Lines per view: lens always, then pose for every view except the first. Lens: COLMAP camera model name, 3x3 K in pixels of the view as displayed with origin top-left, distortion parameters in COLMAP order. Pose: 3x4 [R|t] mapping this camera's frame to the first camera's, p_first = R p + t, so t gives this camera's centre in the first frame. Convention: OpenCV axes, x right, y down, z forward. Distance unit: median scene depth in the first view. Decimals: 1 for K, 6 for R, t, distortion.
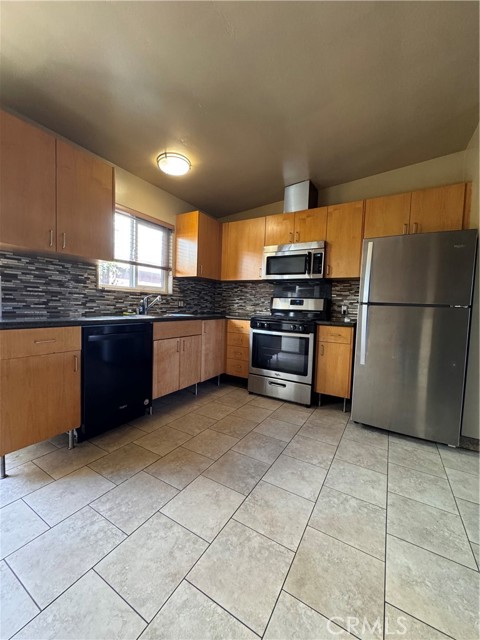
lens RADIAL K [[255.7, 0, 240.1], [0, 255.7, 318.5], [0, 0, 1]] dist [-0.000762, 0.000870]
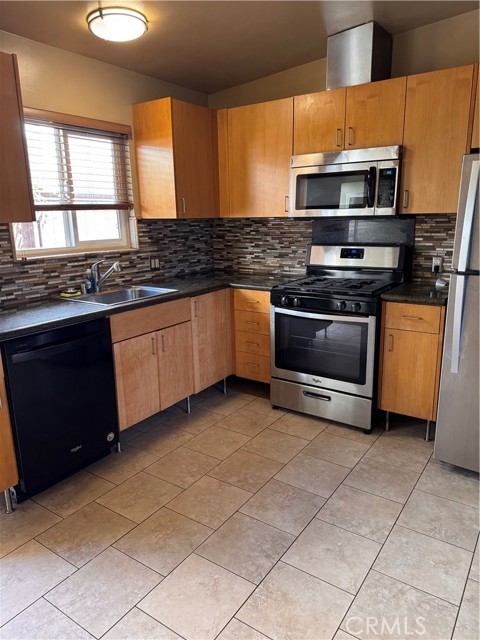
lens RADIAL K [[456.9, 0, 239.1], [0, 456.9, 319.2], [0, 0, 1]] dist [0.047279, -0.046866]
pose [[0.996127, -0.036058, -0.080188, 0.058211], [0.049834, 0.982937, 0.177063, -0.142529], [0.072435, -0.180373, 0.980927, -0.068048]]
